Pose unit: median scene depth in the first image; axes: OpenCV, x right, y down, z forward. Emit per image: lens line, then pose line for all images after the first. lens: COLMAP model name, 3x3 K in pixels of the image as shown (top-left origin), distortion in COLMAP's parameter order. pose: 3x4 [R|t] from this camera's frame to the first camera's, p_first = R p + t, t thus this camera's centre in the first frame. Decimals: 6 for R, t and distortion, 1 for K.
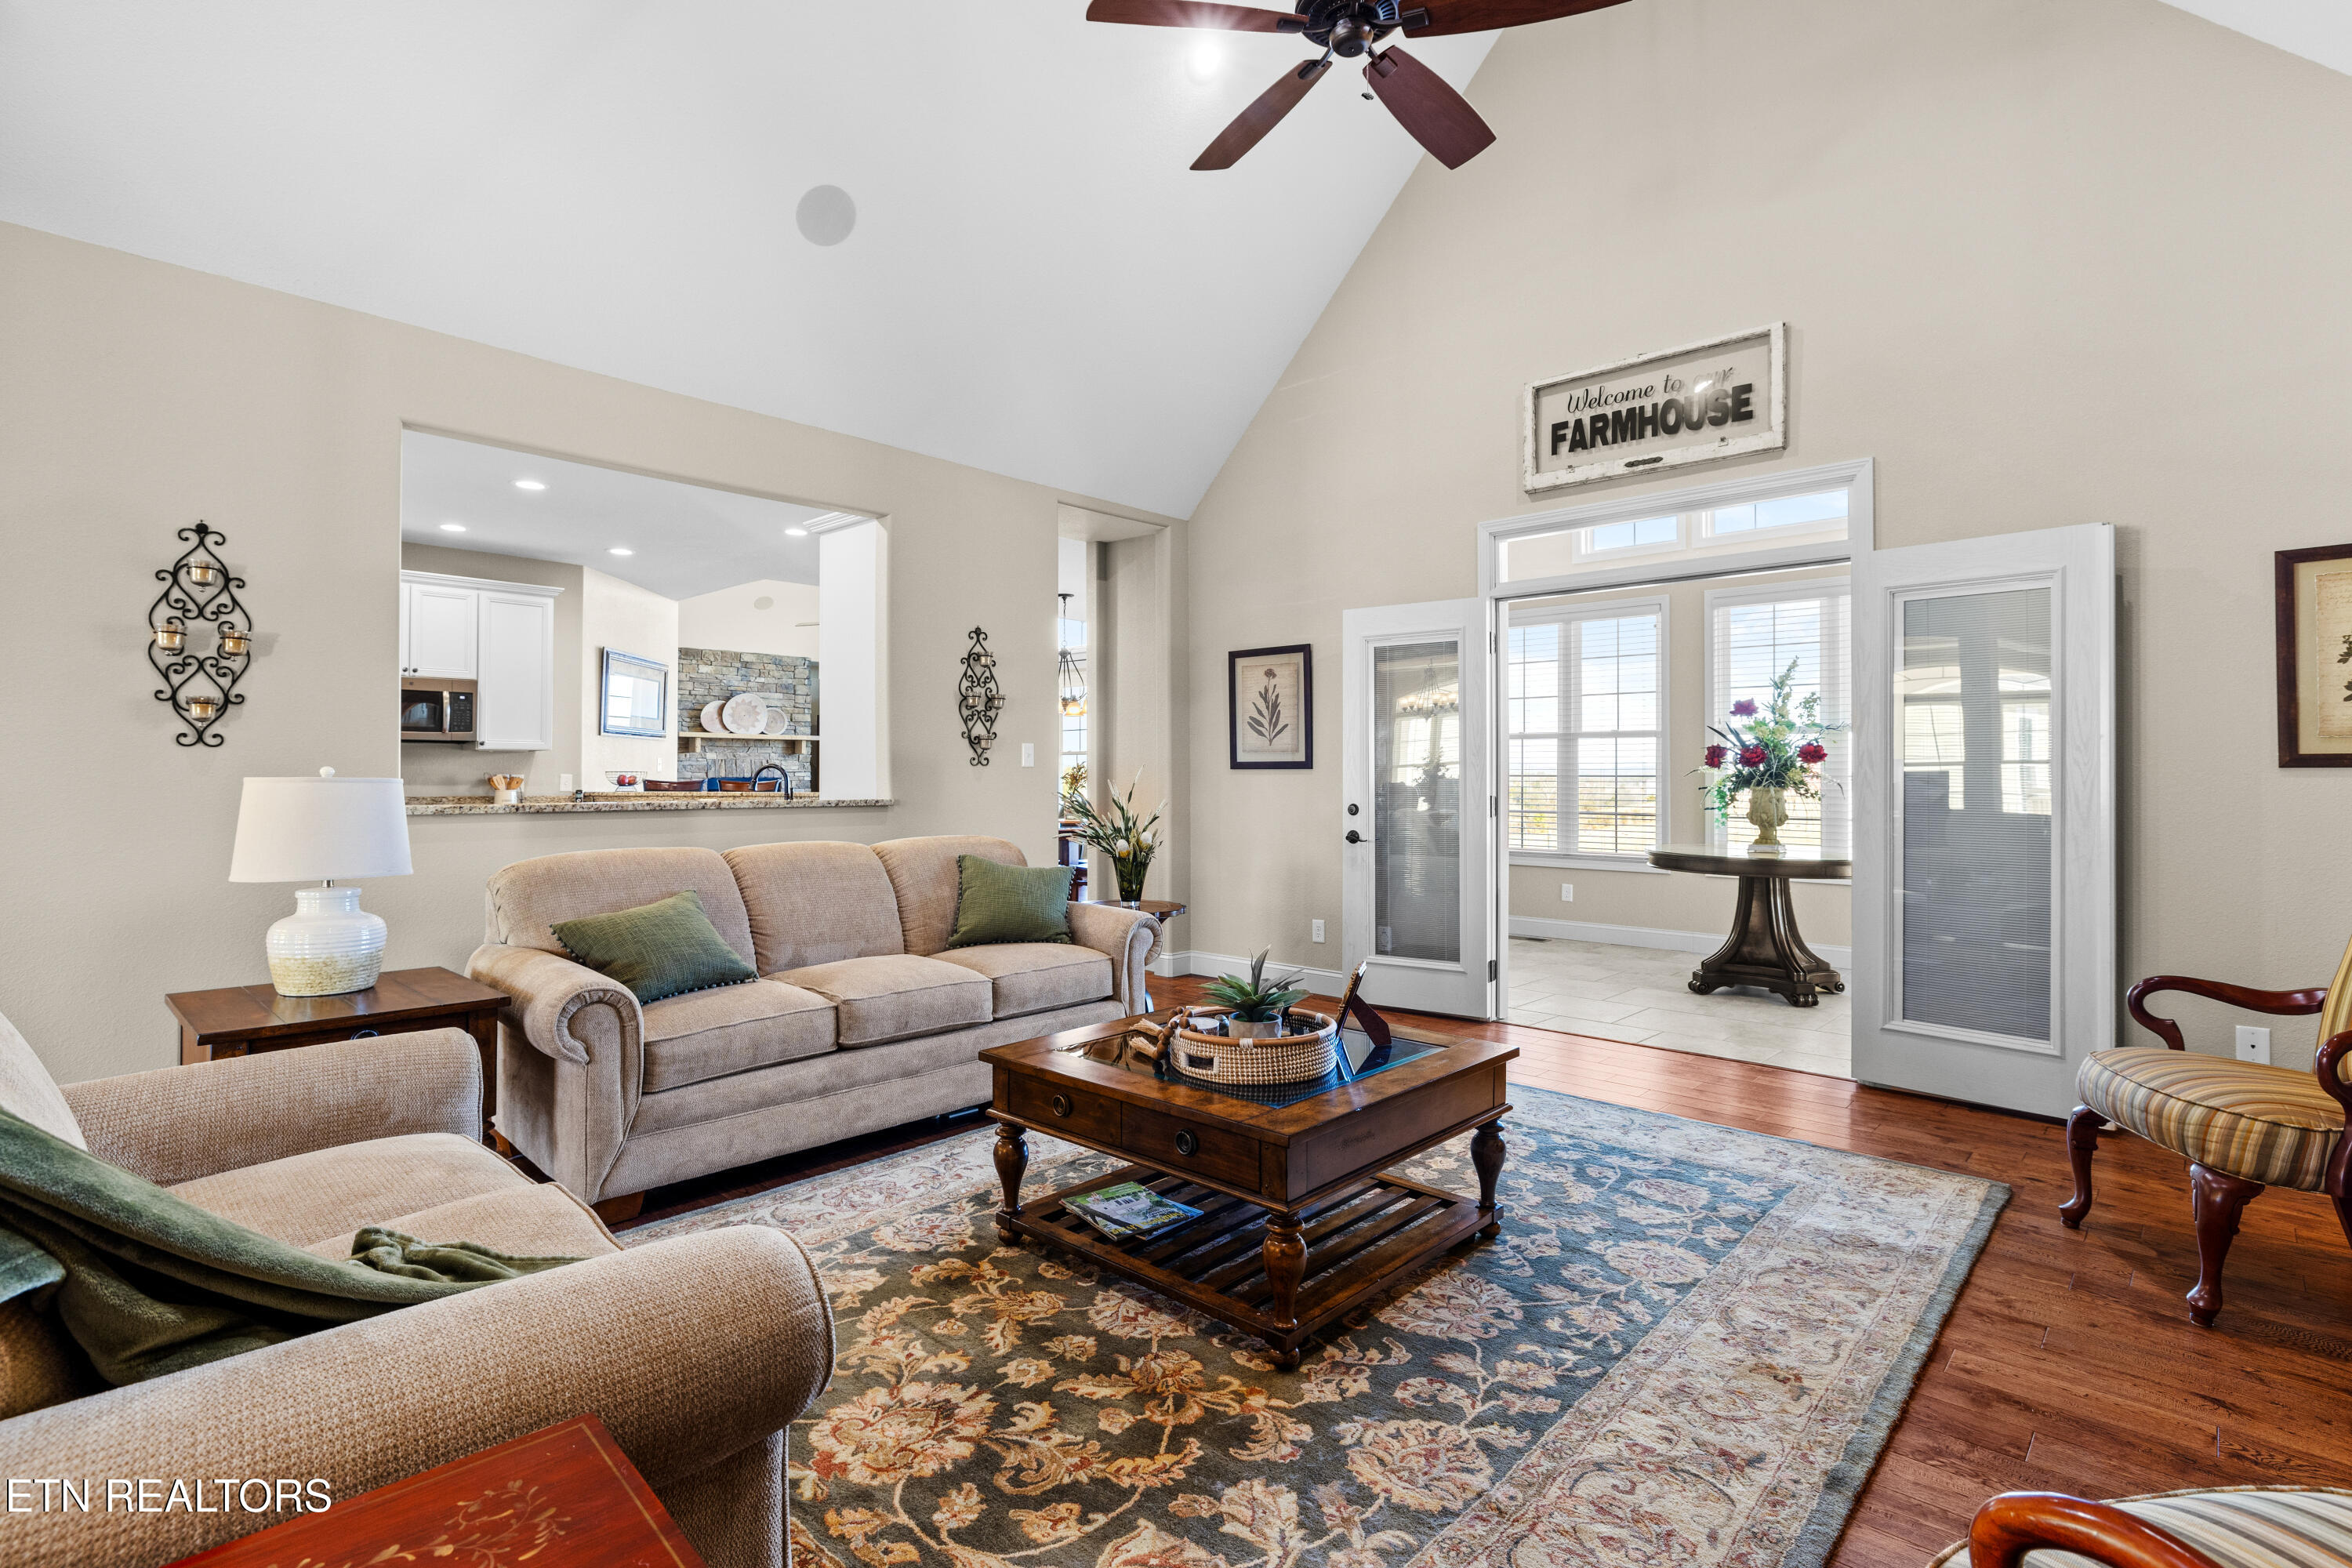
lens RADIAL K [[1126.8, 0, 1174.6], [0, 1126.8, 761.2], [0, 0, 1]] dist [-0.010078, 0.000832]
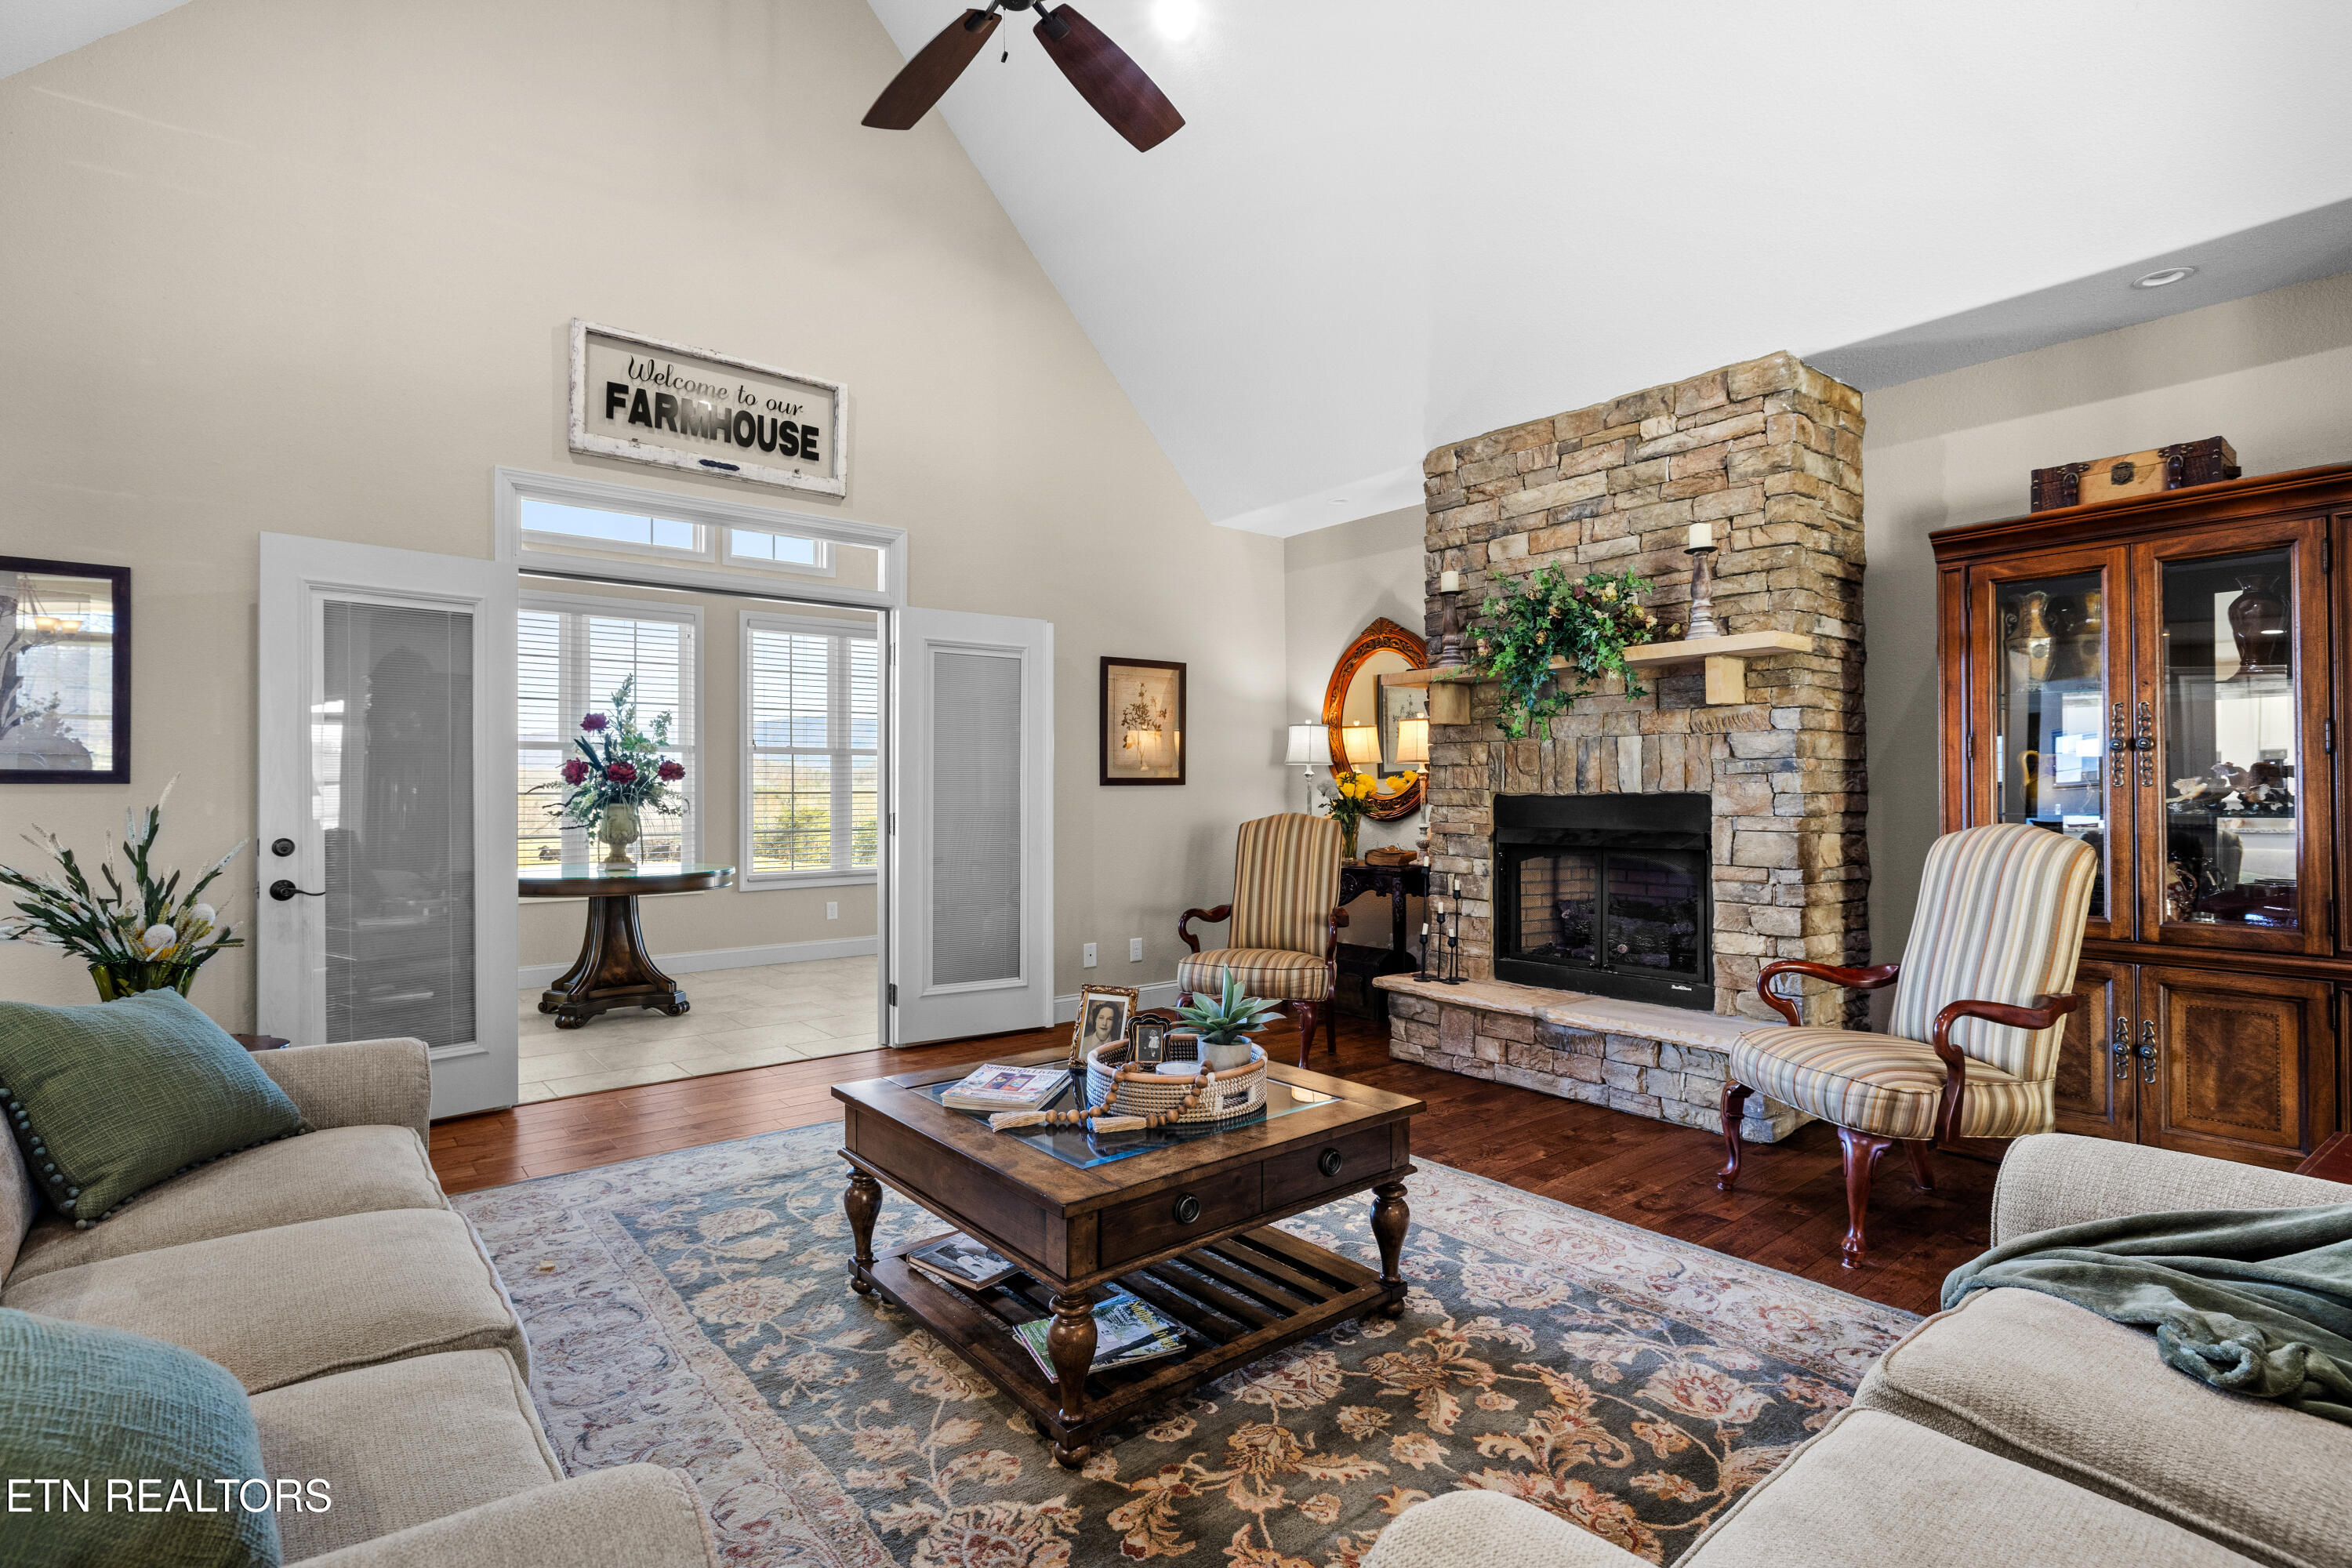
lens RADIAL K [[1126.8, 0, 1162.2], [0, 1126.8, 786.7], [0, 0, 1]] dist [-0.010078, 0.000832]
pose [[0.125060, 0.001332, 0.992148, -0.575294], [-0.008361, 0.999965, -0.000289, 0.005709], [-0.992114, -0.008259, 0.125067, 0.597174]]
